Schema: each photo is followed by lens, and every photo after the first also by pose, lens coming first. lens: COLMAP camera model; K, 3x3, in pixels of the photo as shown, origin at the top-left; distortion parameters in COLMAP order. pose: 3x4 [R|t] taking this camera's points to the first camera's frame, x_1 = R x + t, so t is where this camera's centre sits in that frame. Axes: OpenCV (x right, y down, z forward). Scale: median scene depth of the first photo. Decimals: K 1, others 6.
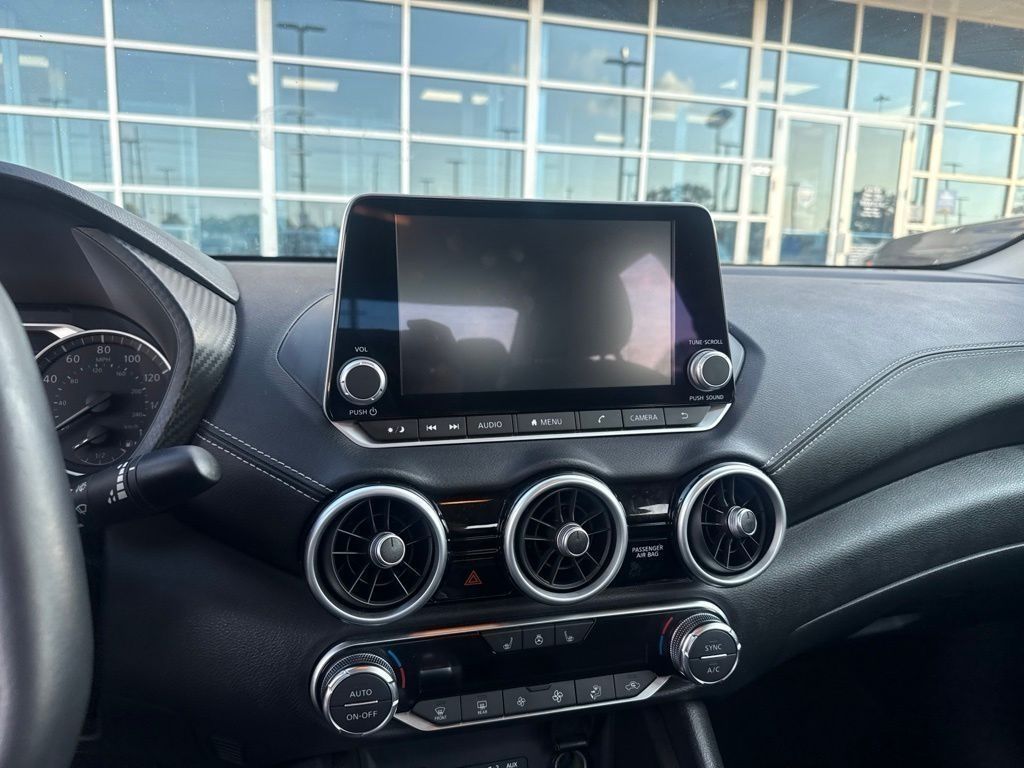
lens RADIAL K [[720.0, 0, 514.9], [0, 720.0, 378.8], [0, 0, 1]] dist [0.068211, -0.088245]
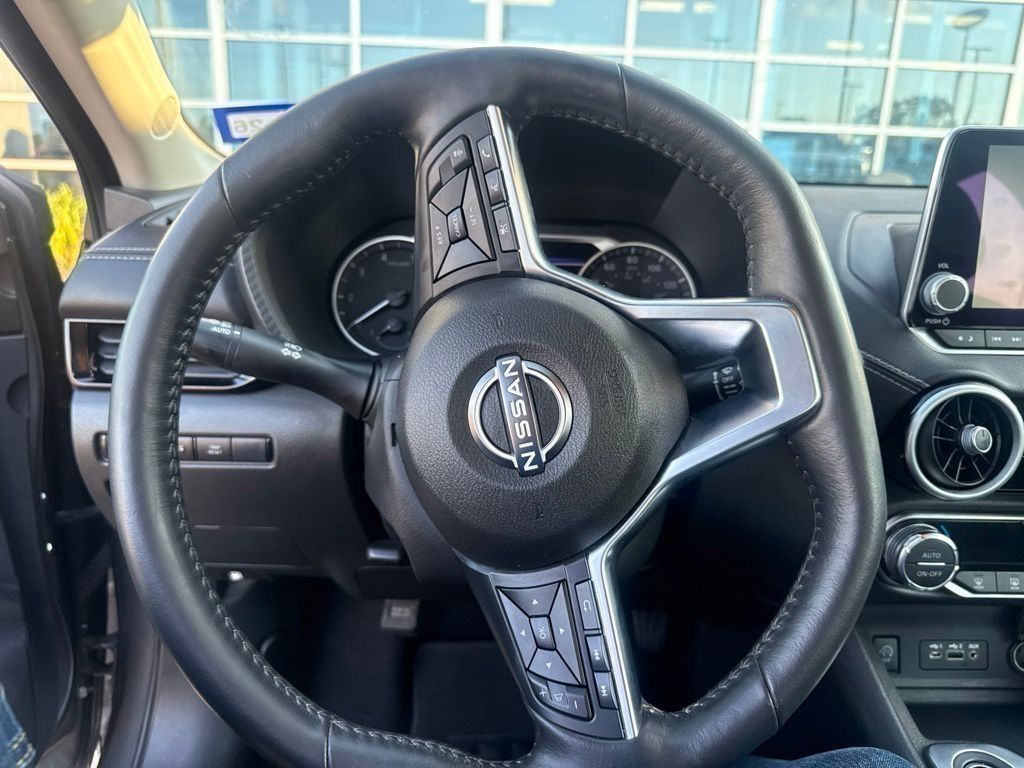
lens RADIAL K [[720.0, 0, 514.9], [0, 720.0, 378.8], [0, 0, 1]] dist [0.068211, -0.088245]
pose [[0.969842, 0.073500, -0.232386, -0.462986], [-0.049415, 0.992942, 0.107820, 0.035921], [0.238671, -0.093085, 0.966629, -0.222415]]
